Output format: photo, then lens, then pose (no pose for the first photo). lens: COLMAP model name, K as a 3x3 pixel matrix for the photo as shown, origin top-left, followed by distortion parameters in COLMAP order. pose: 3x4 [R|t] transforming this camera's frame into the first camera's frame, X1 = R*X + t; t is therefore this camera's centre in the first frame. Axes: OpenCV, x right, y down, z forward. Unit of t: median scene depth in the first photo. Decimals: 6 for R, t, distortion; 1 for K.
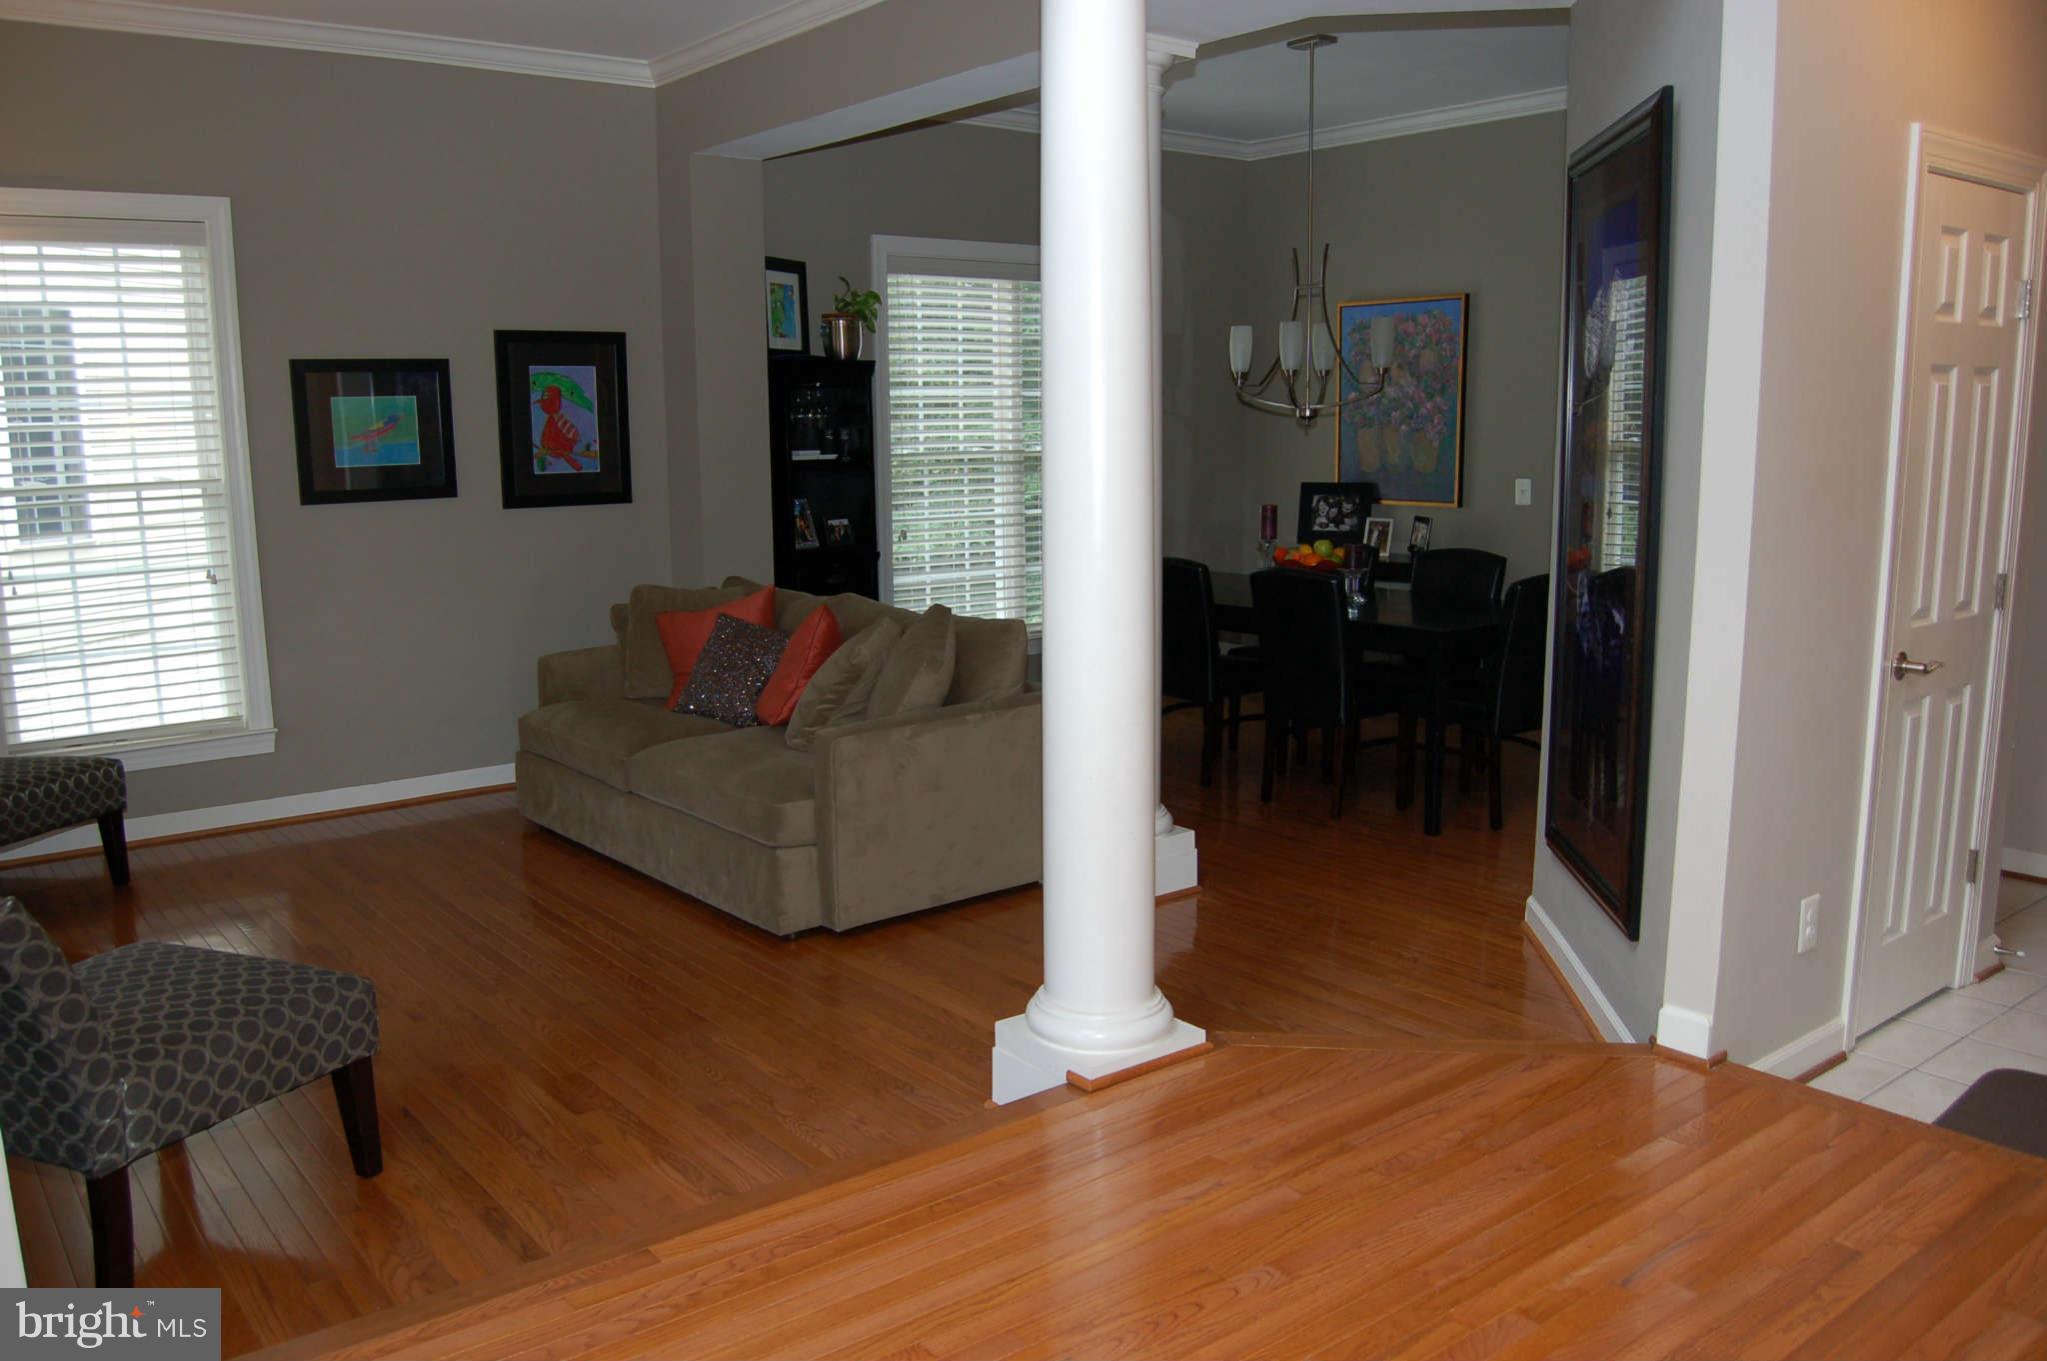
lens RADIAL K [[1591.9, 0, 1008.9], [0, 1591.9, 700.7], [0, 0, 1]] dist [-0.095694, 0.041317]
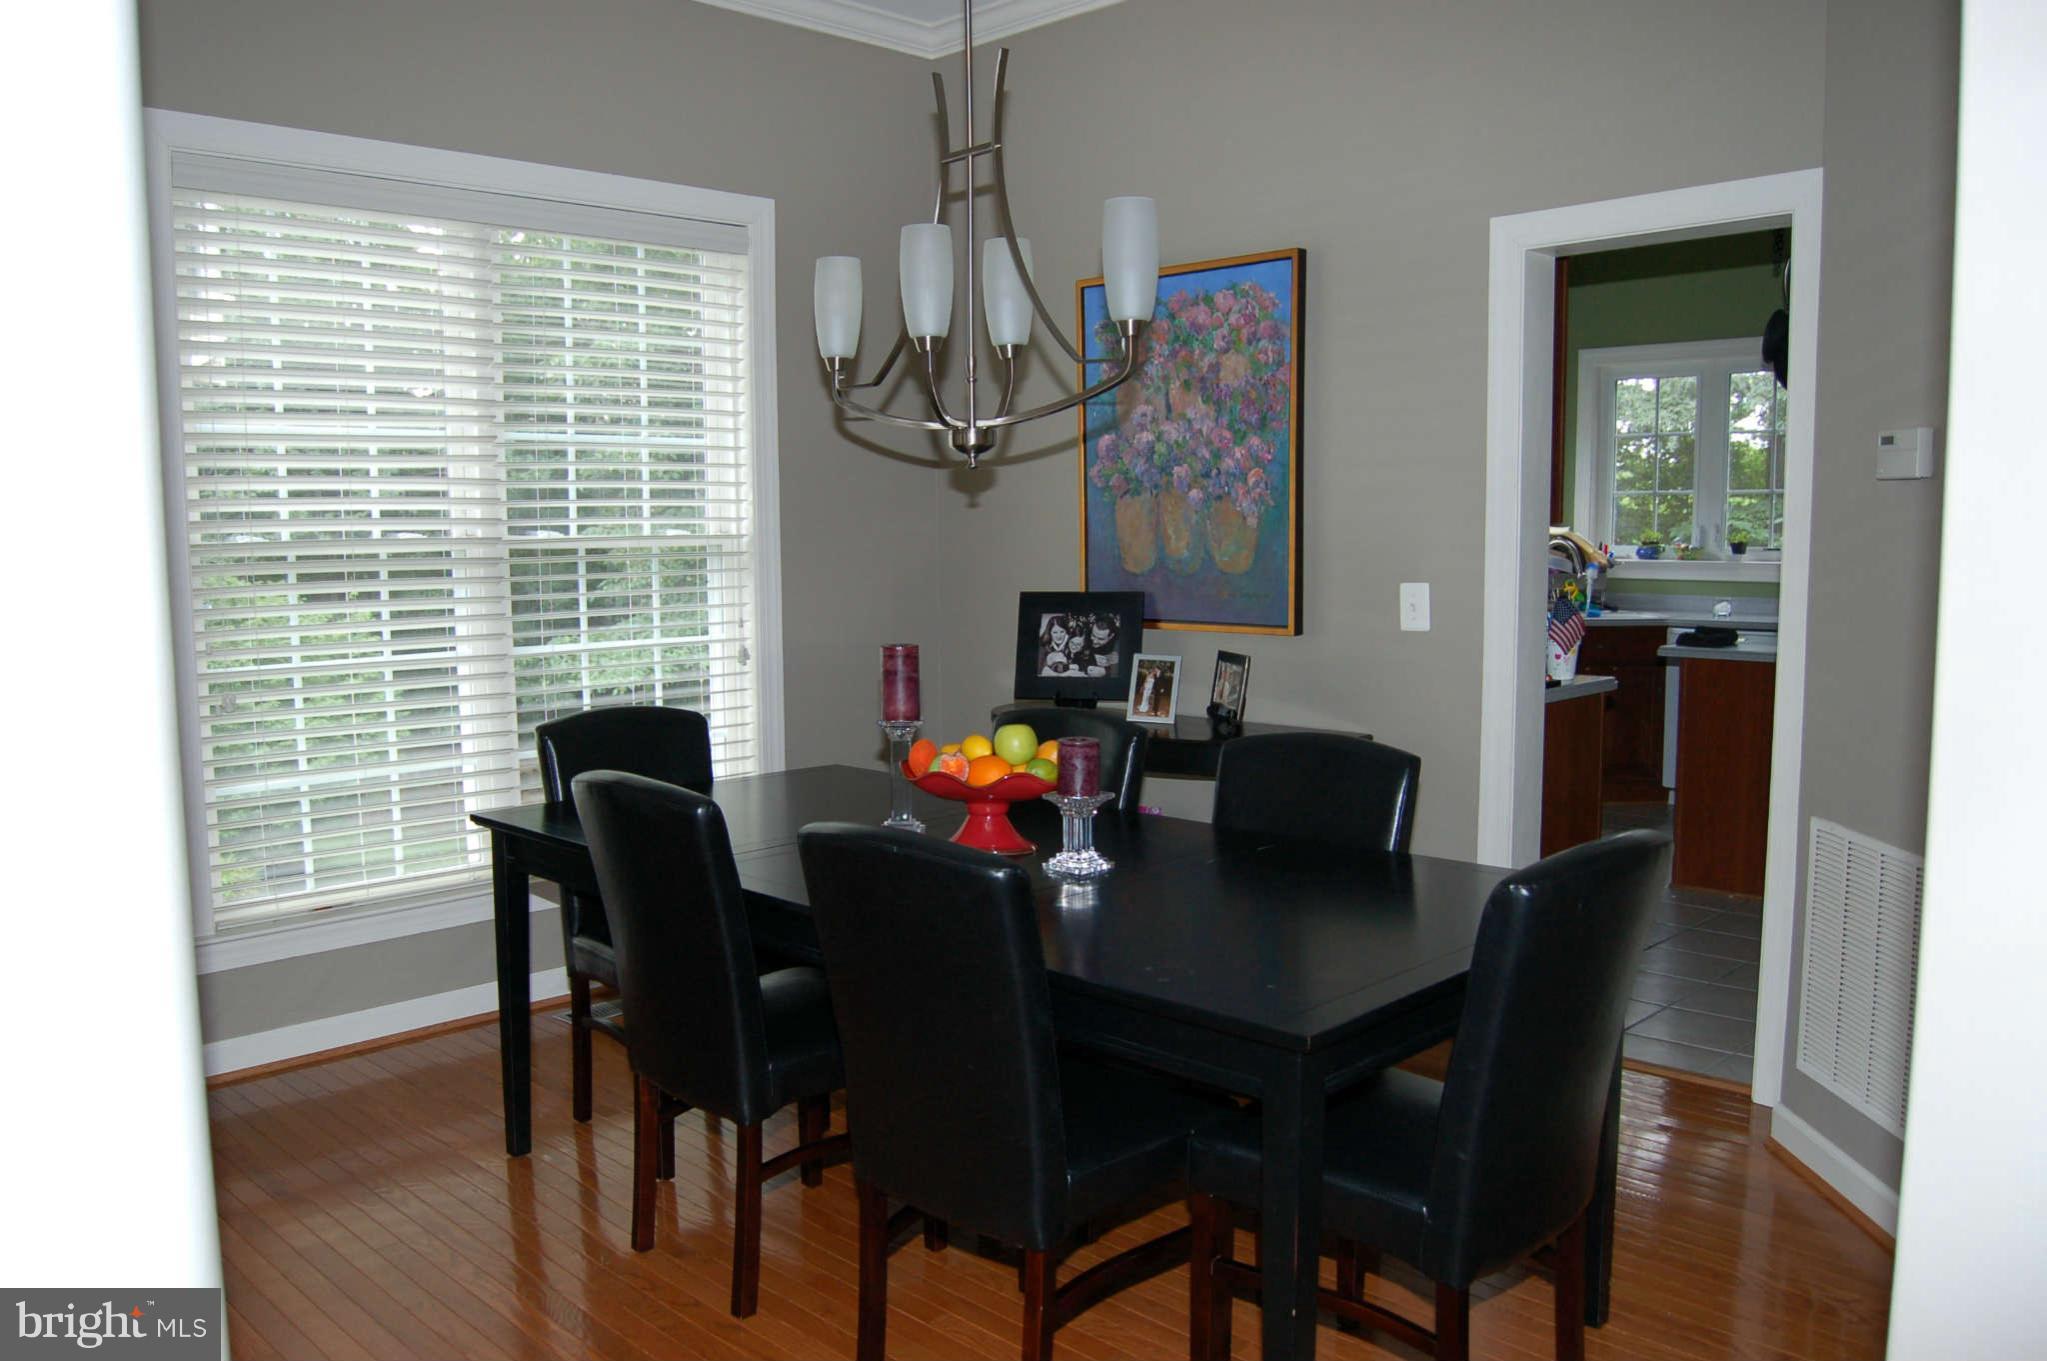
lens RADIAL K [[1591.9, 0, 1017.5], [0, 1591.9, 686.1], [0, 0, 1]] dist [-0.095694, 0.041317]
pose [[0.992276, -0.011326, 0.123536, 0.145486], [0.020621, 0.997029, -0.074221, -0.079722], [-0.122328, 0.076195, 0.989561, 0.564836]]
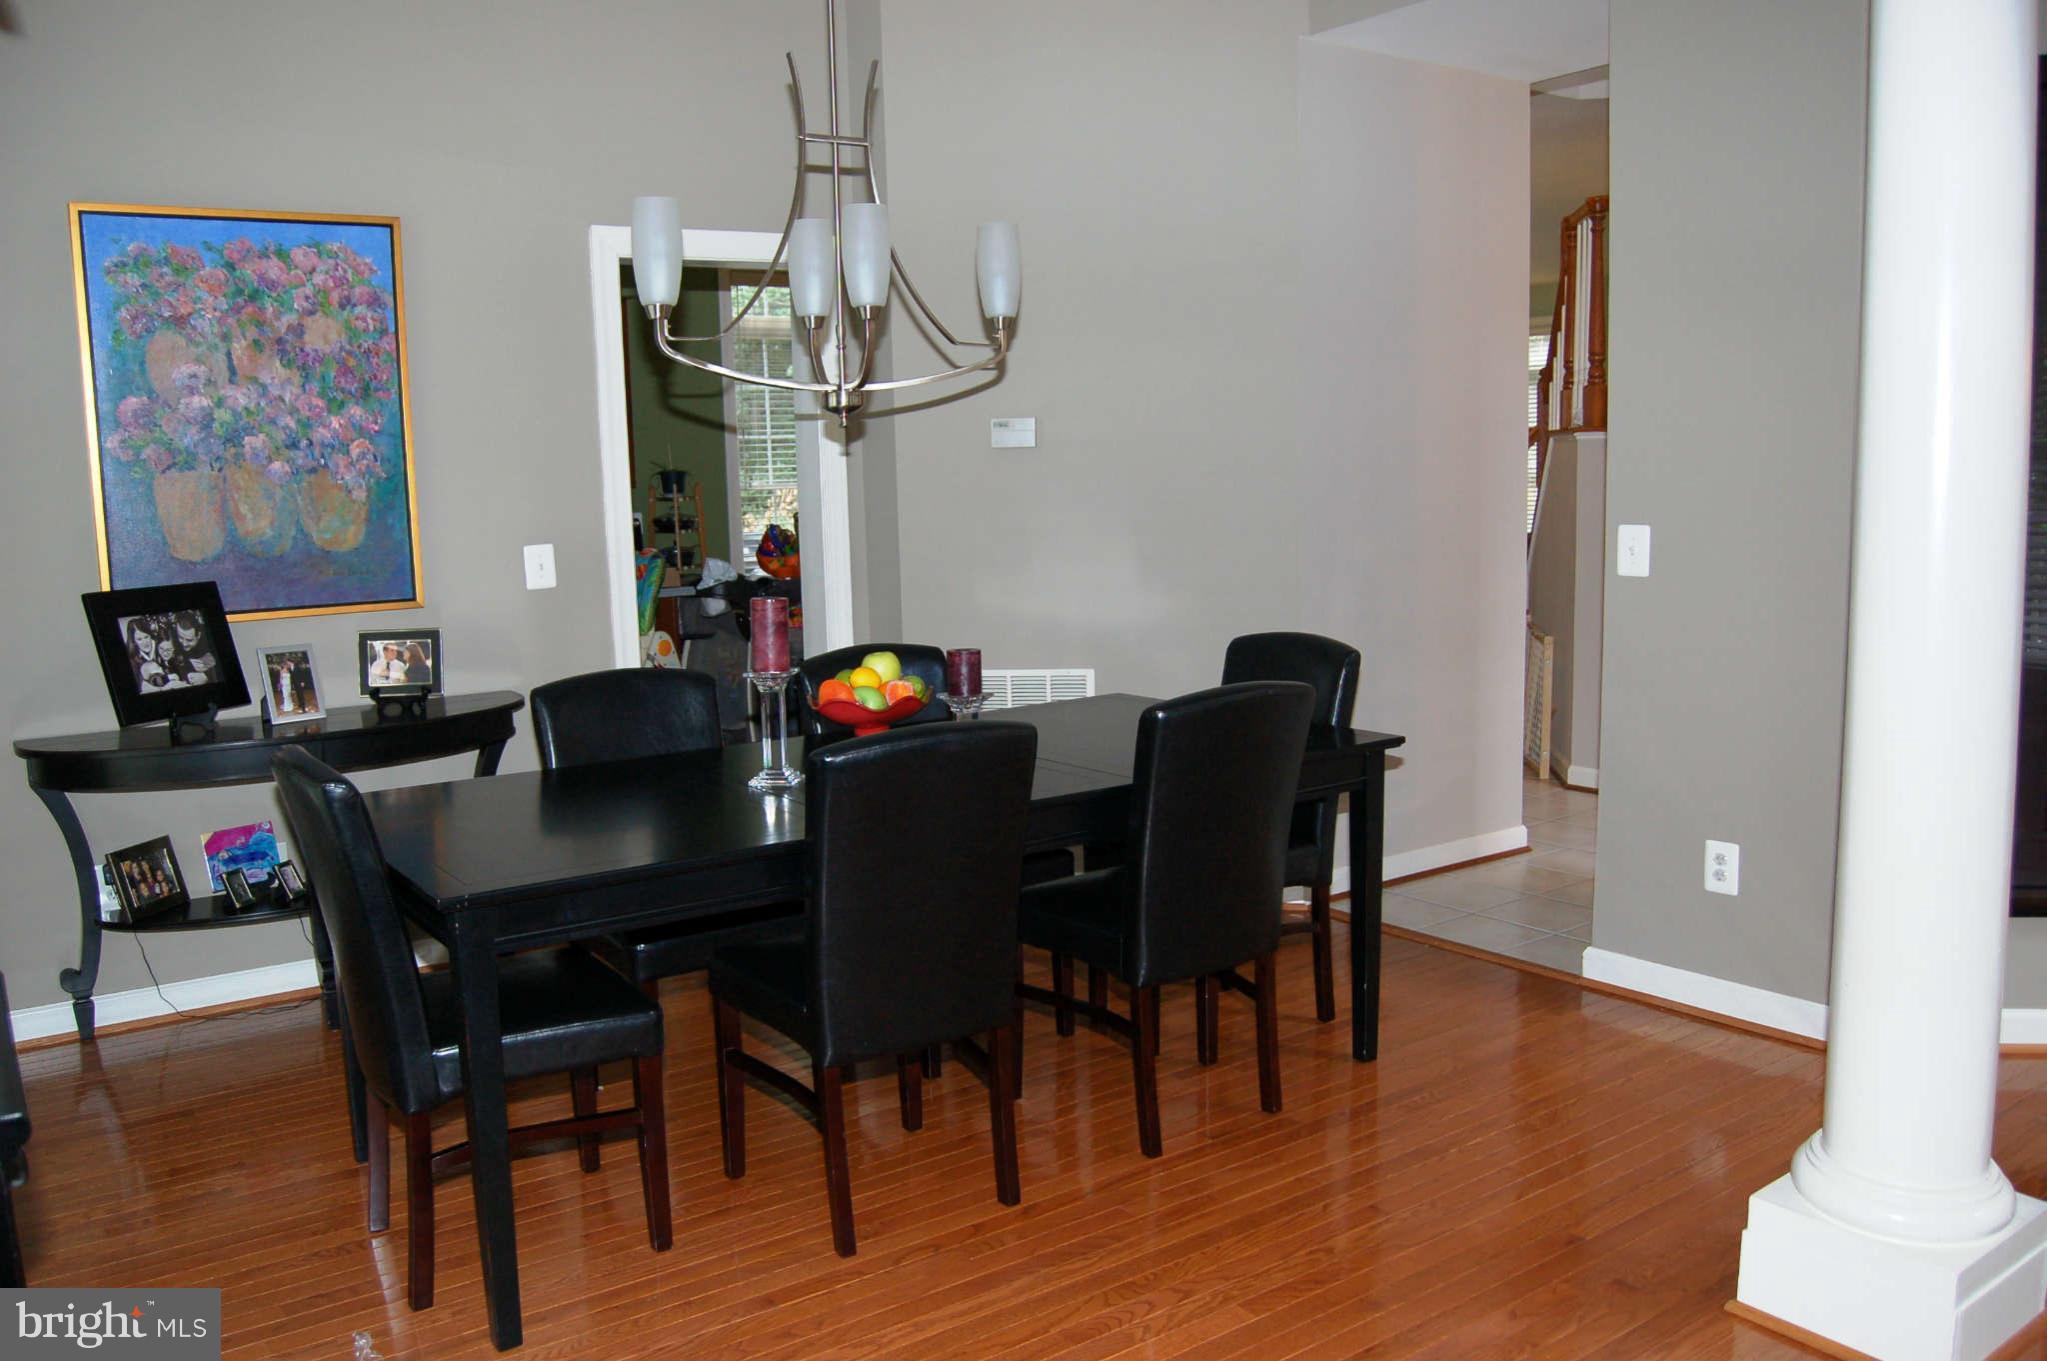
lens RADIAL K [[1591.9, 0, 1029.5], [0, 1591.9, 693.3], [0, 0, 1]] dist [-0.095694, 0.041317]
pose [[0.045070, -0.123874, 0.991274, -0.306508], [0.205997, 0.972109, 0.112113, -0.134983], [-0.977514, 0.199147, 0.069331, 0.925283]]
